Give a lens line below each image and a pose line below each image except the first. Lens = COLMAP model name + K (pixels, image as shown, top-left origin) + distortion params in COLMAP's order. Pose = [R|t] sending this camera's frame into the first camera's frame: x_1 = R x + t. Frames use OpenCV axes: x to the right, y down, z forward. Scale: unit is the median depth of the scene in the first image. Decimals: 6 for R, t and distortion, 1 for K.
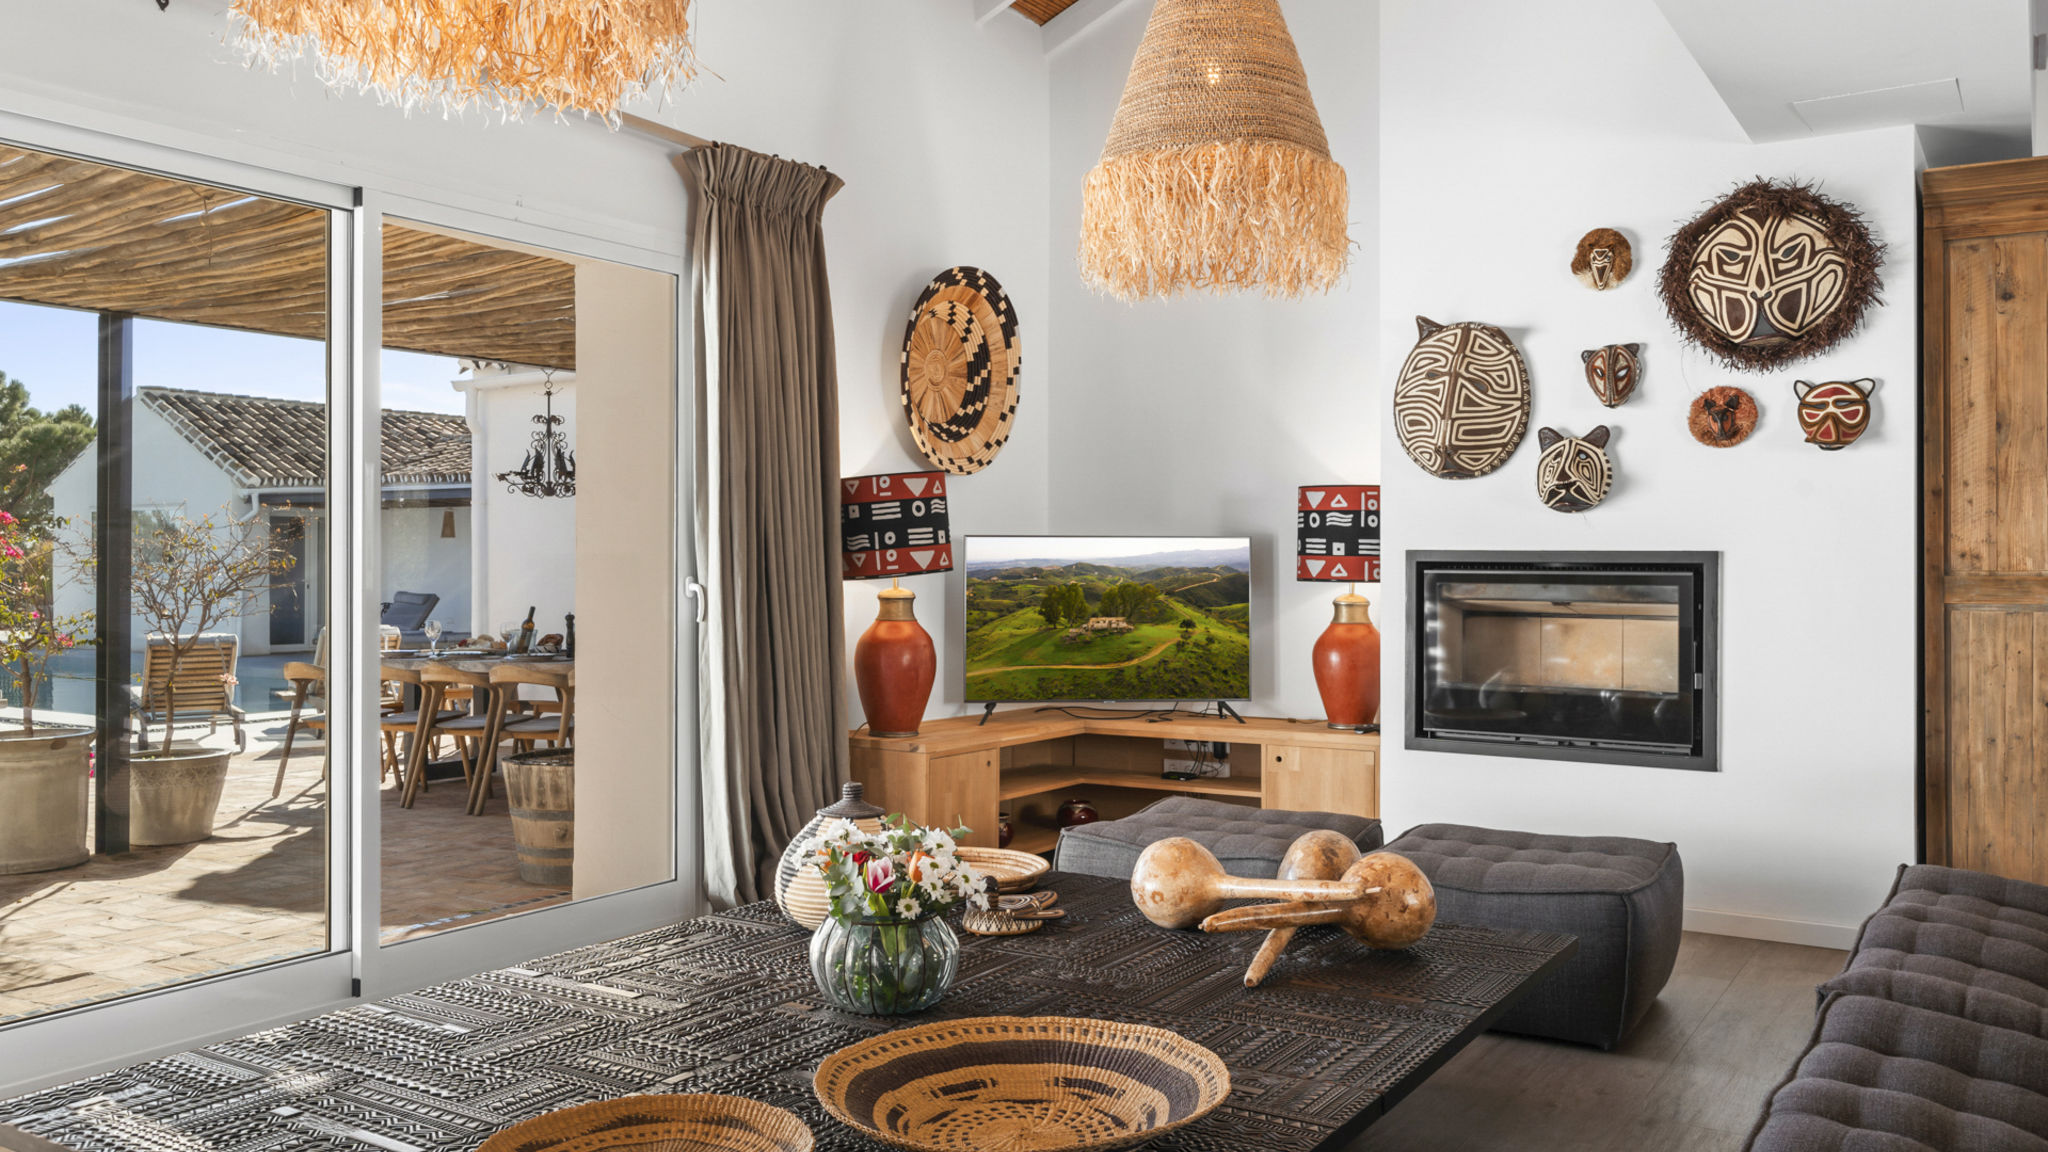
lens RADIAL K [[1615.8, 0, 1024.7], [0, 1615.8, 549.2], [0, 0, 1]] dist [0.000740, -0.000436]
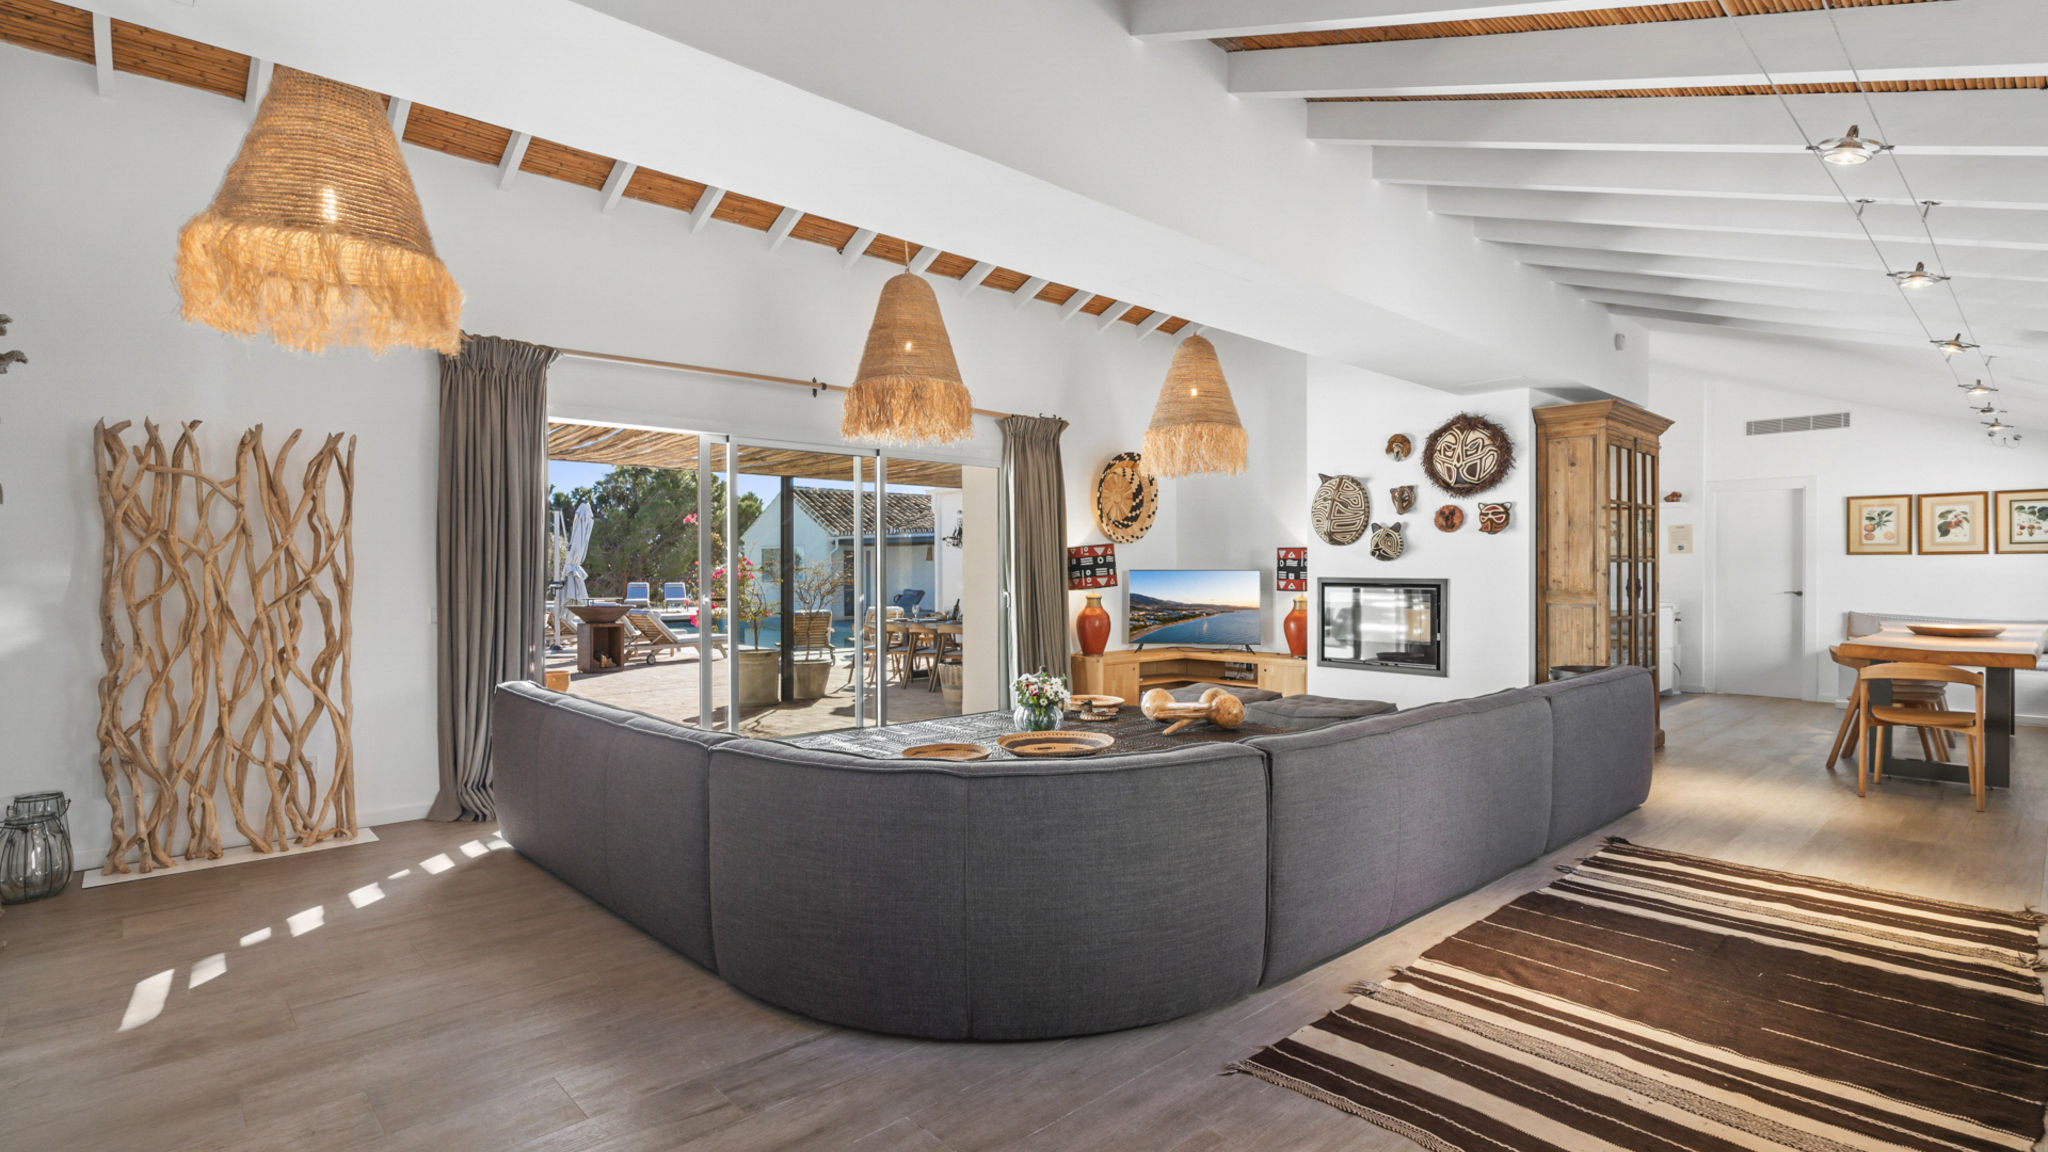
lens RADIAL K [[1000.8, 0, 1019.3], [0, 1000.8, 566.3], [0, 0, 1]] dist [-0.005183, -0.000507]
pose [[0.966267, -0.003671, -0.257515, 0.209792], [0.005257, 0.999971, 0.005470, -0.026282], [0.257488, -0.006640, 0.966259, -0.478438]]
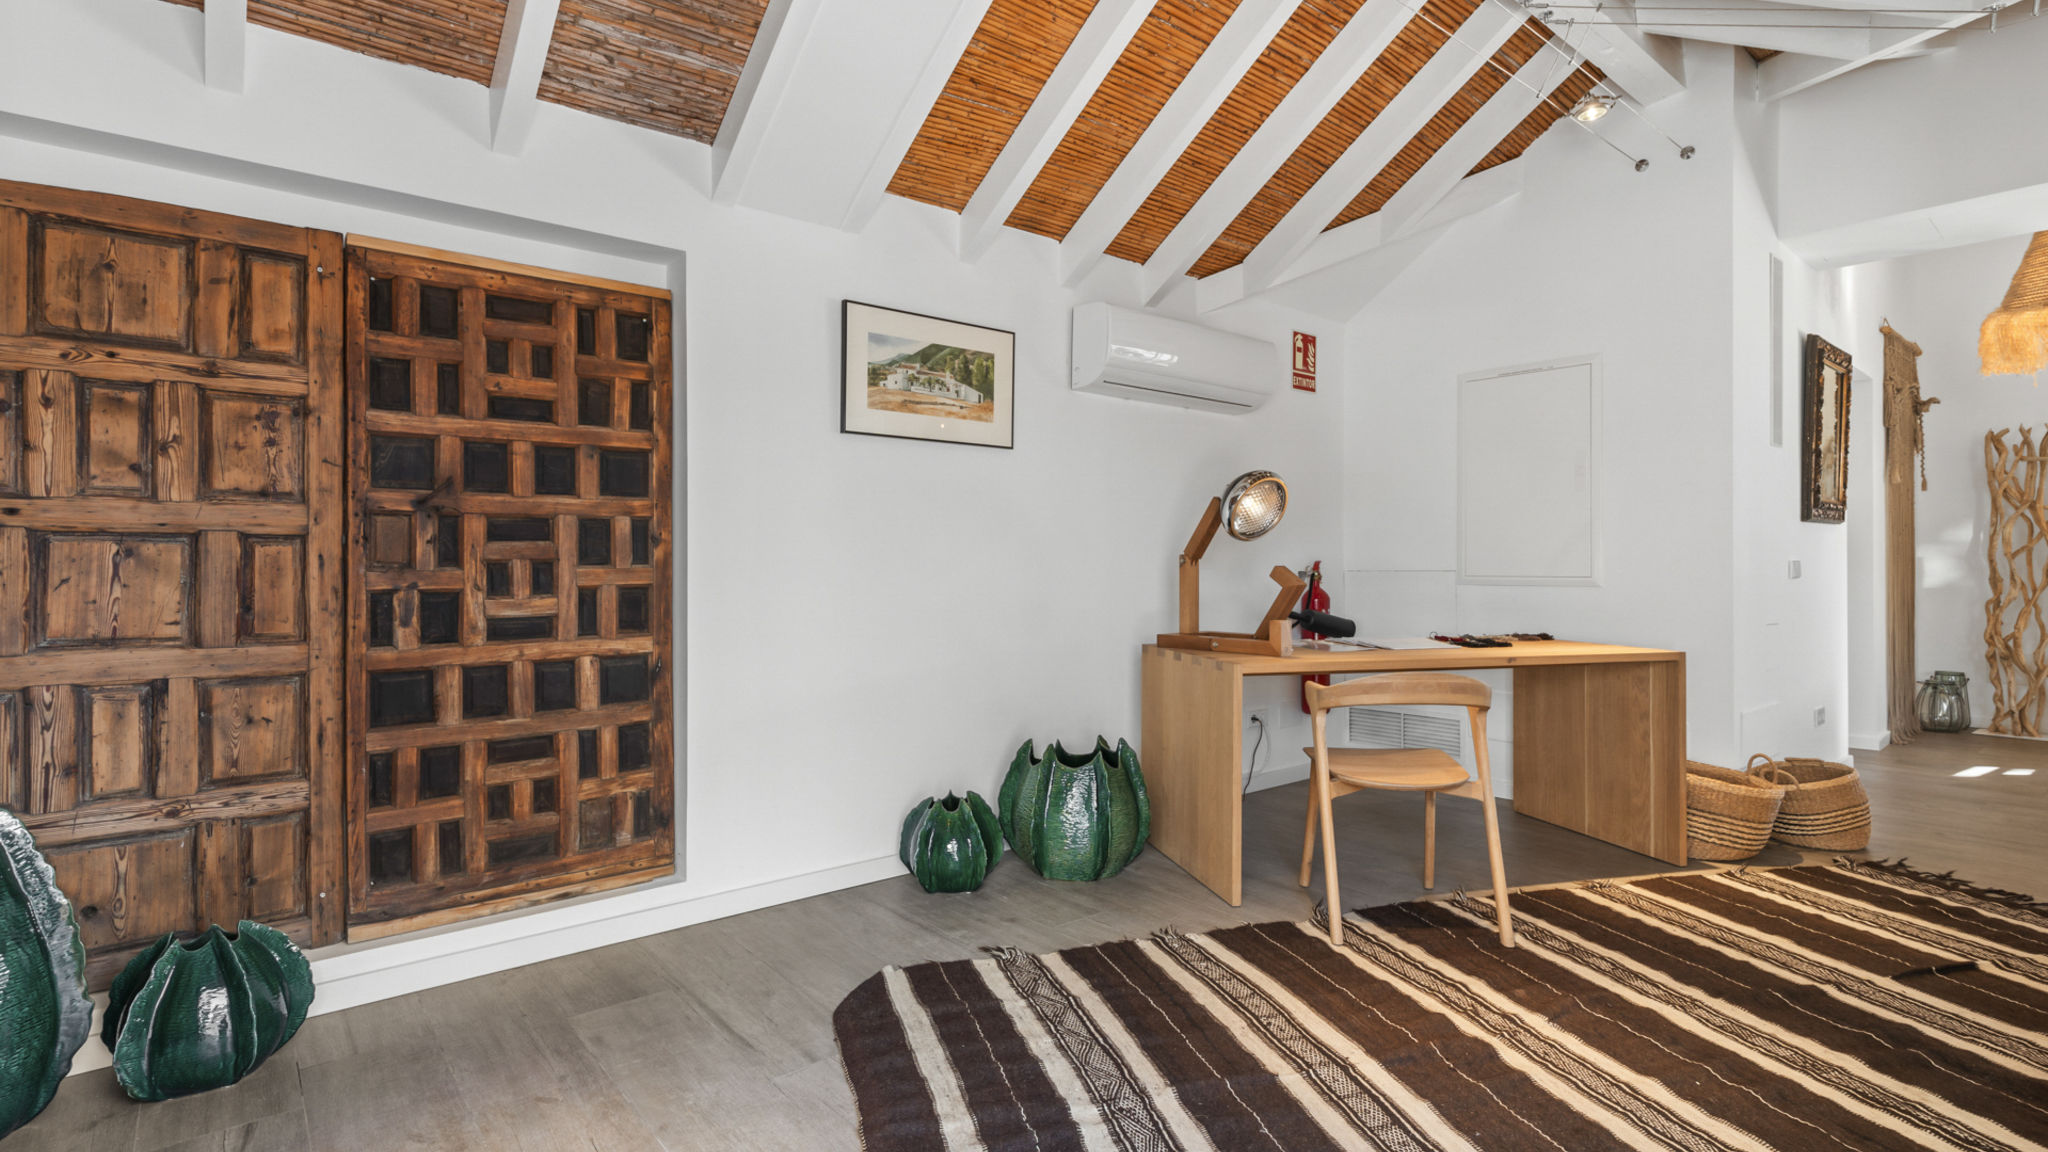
lens RADIAL K [[1000.8, 0, 1030.9], [0, 1000.8, 563.2], [0, 0, 1]] dist [-0.005183, -0.000507]
pose [[-0.288602, 0.000671, -0.957449, 0.817231], [0.005614, 0.999984, -0.000991, 0.015454], [0.957433, -0.005661, -0.288601, -0.670450]]
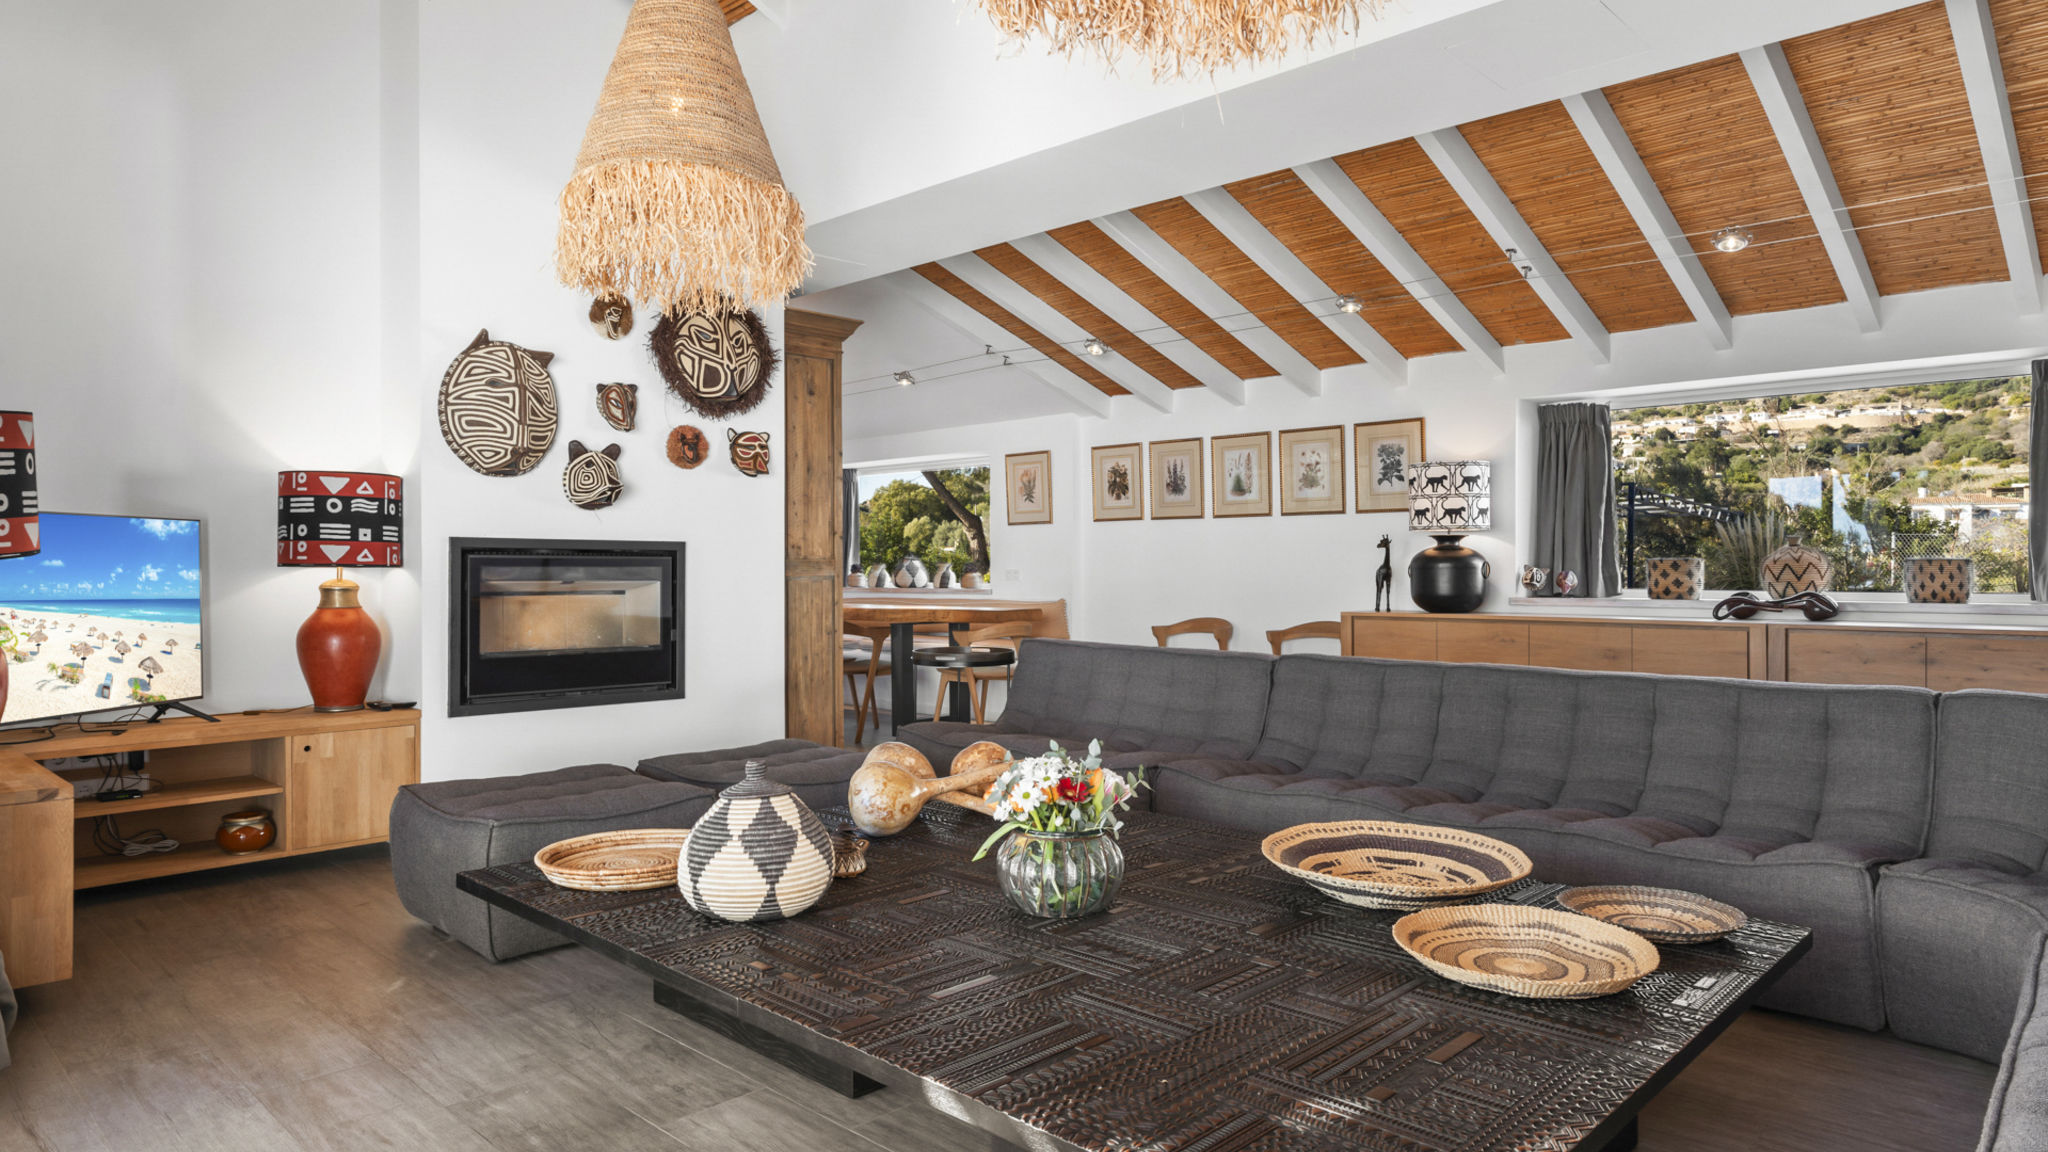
lens RADIAL K [[1198.3, 0, 1031.7], [0, 1198.3, 561.8], [0, 0, 1]] dist [0.004410, 0.000495]
pose [[0.204455, 0.001631, 0.978875, -0.523177], [-0.004490, 0.999990, -0.000729, 0.017596], [-0.978866, -0.004246, 0.204460, 0.479893]]
